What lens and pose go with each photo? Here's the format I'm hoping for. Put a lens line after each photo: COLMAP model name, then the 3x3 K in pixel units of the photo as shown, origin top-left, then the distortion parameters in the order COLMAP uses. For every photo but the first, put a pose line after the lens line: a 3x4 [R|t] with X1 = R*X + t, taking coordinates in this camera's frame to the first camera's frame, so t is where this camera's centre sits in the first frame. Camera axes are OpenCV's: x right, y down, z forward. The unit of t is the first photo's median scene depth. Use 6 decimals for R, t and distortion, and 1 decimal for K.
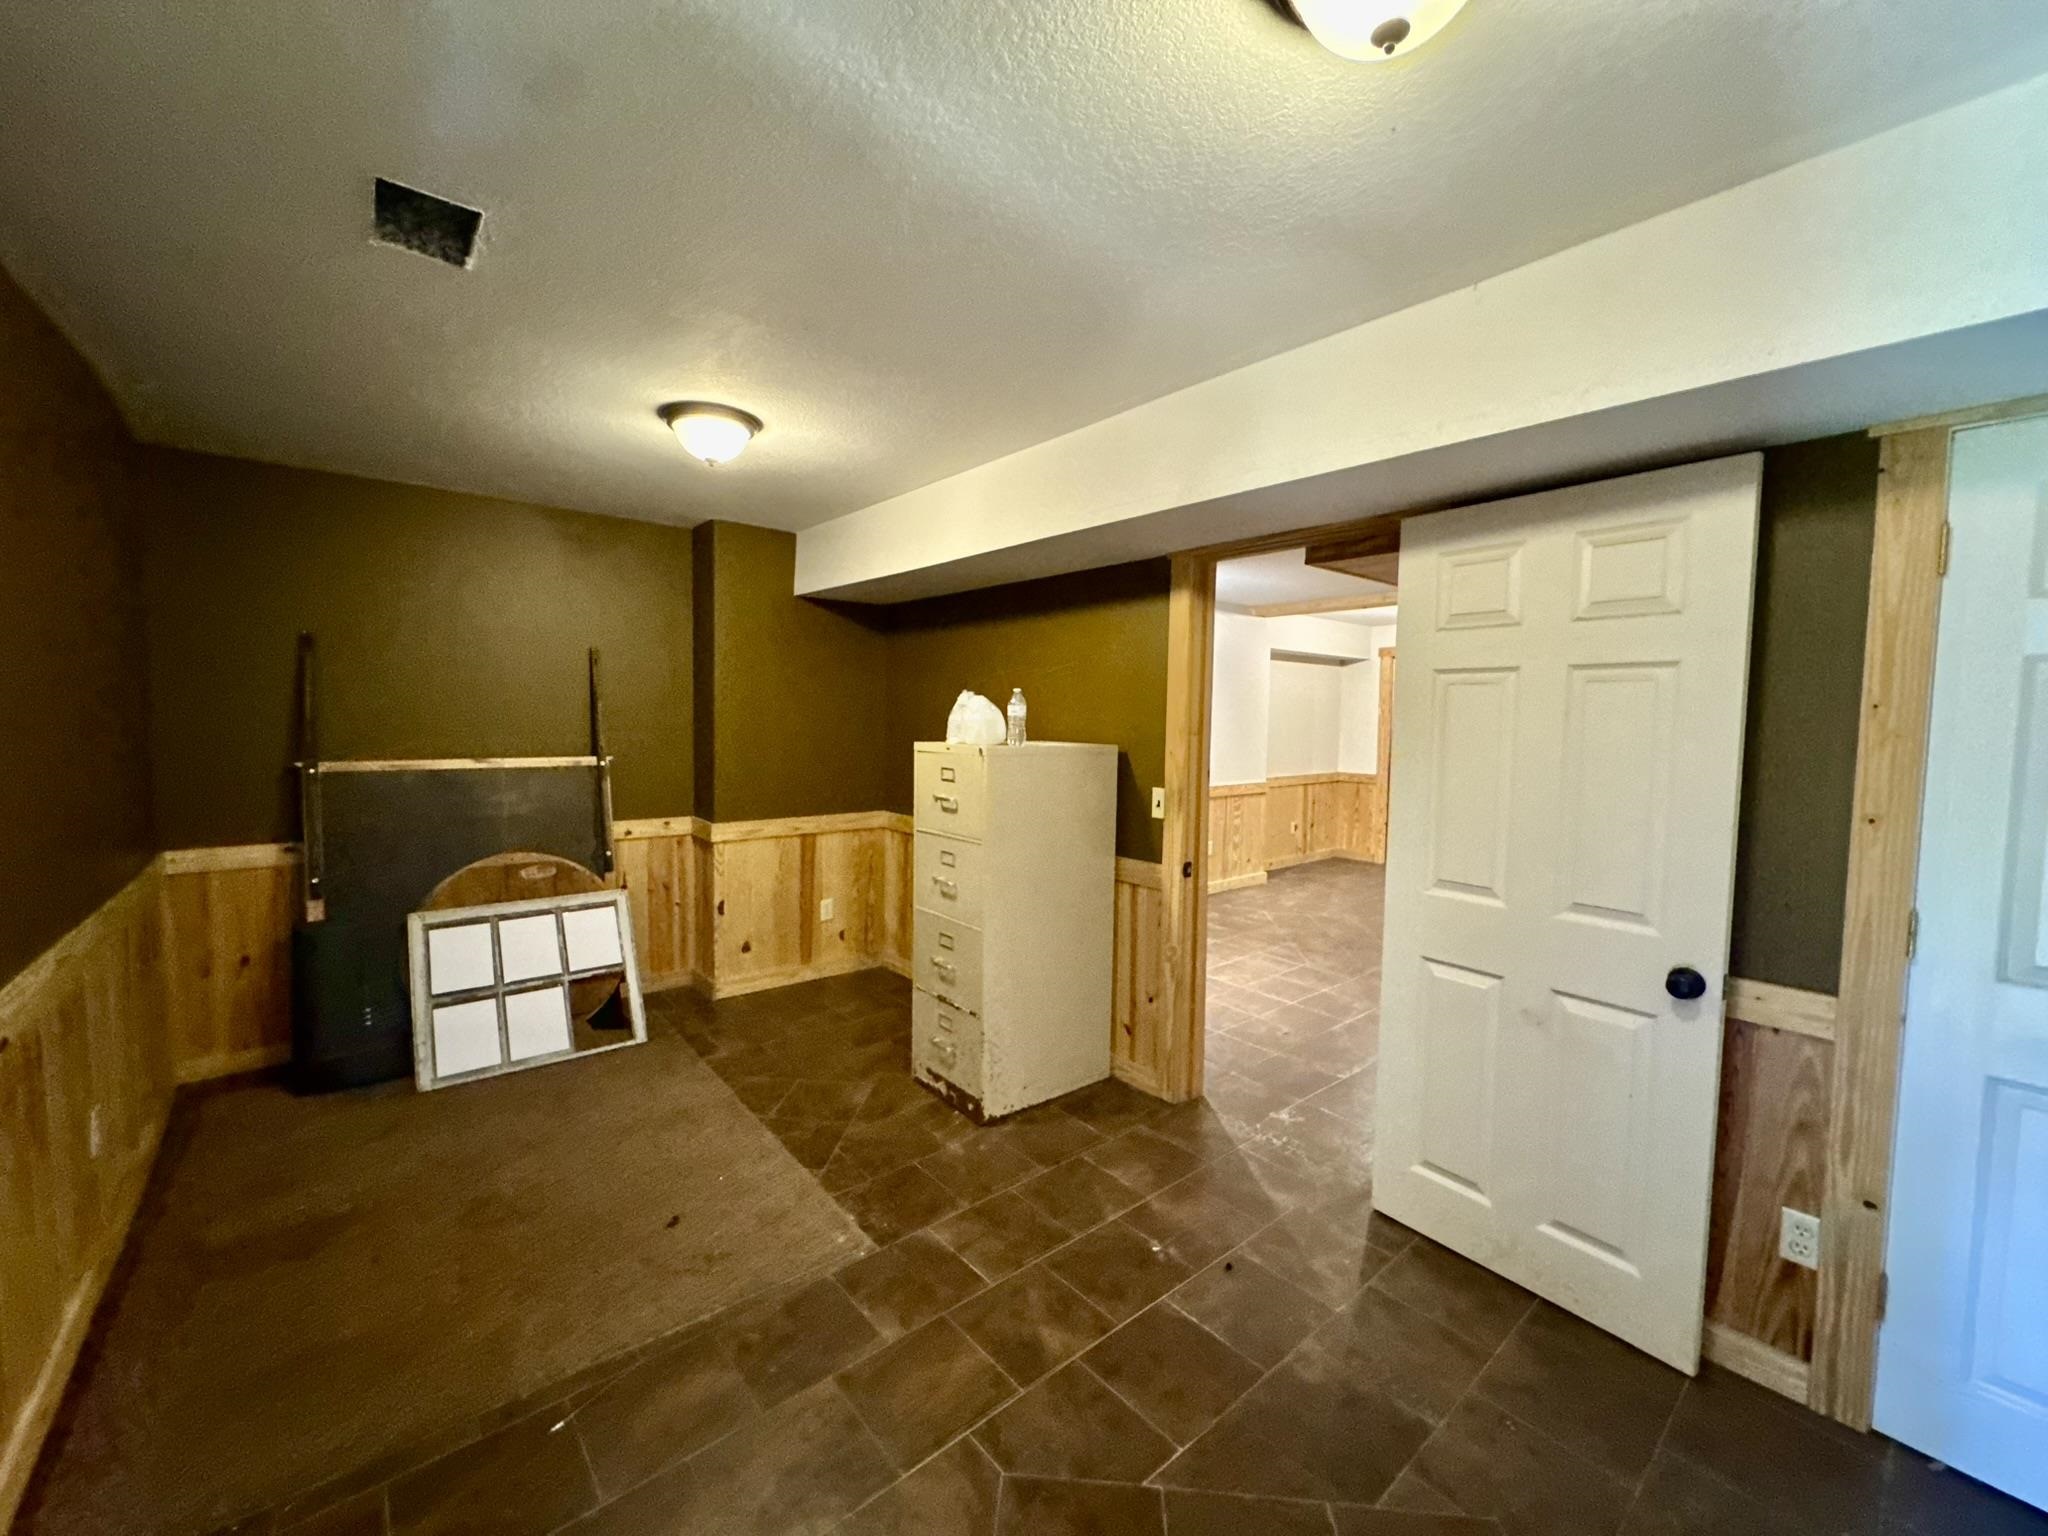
lens RADIAL K [[815.7, 0, 1022.7], [0, 815.7, 761.6], [0, 0, 1]] dist [-0.001276, -0.000103]
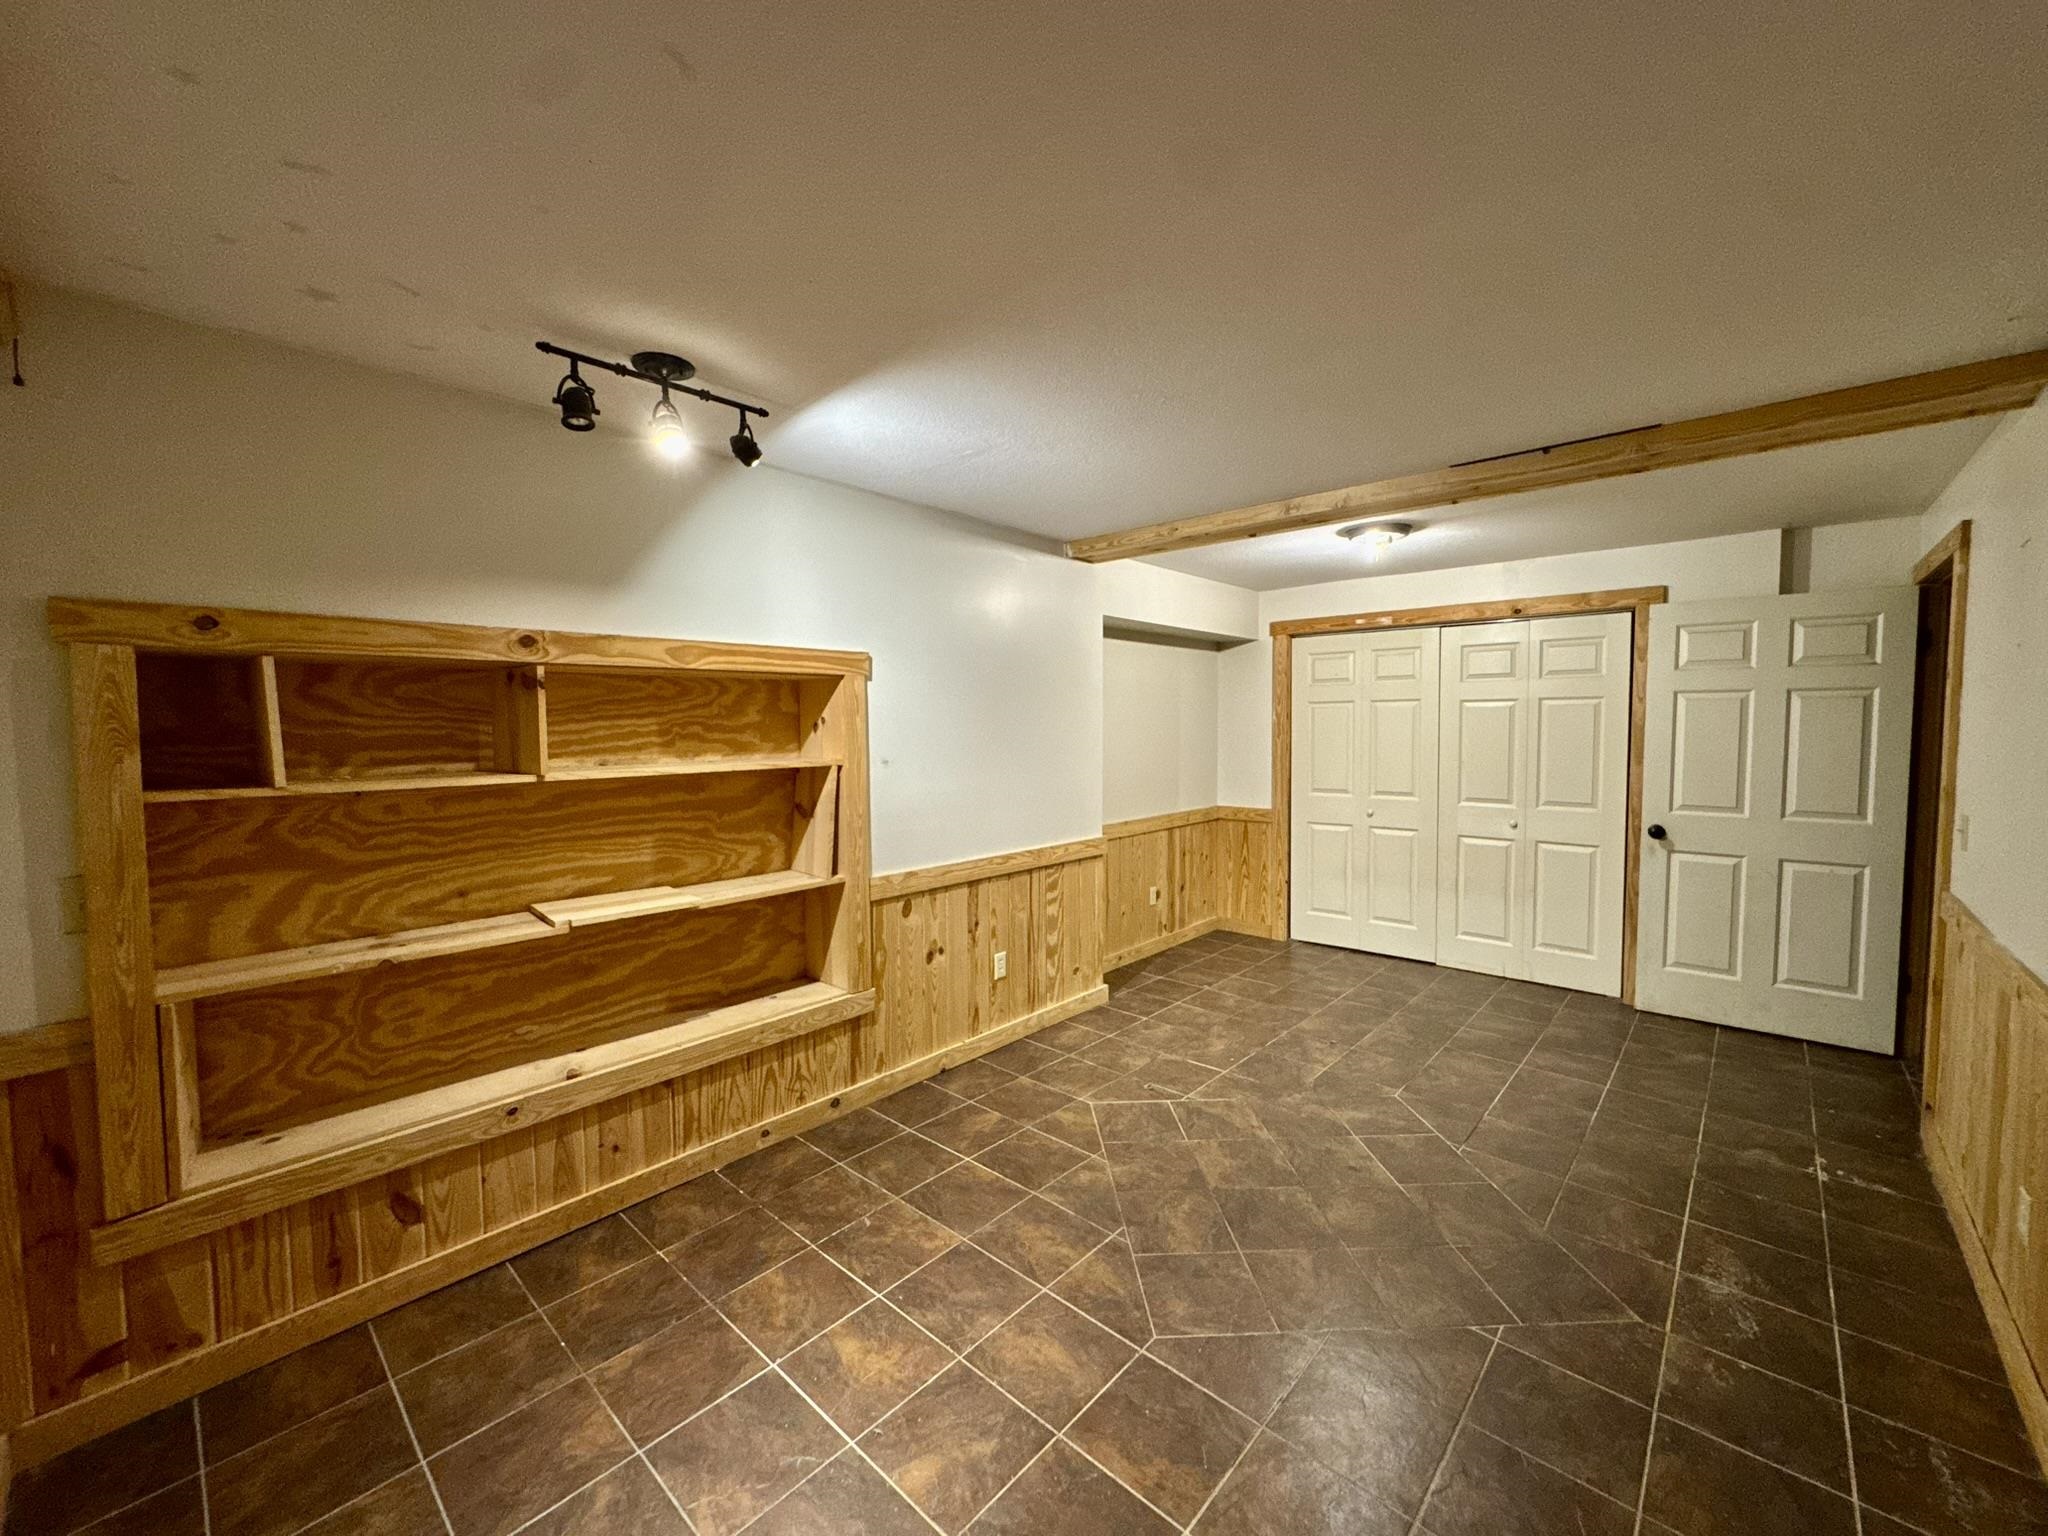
lens RADIAL K [[815.7, 0, 1022.7], [0, 815.7, 761.6], [0, 0, 1]] dist [-0.001276, -0.000103]
pose [[0.991304, -0.025242, 0.129151, 0.144626], [0.026065, 0.999649, -0.004690, -0.026439], [-0.128987, 0.008015, 0.991614, 0.360297]]
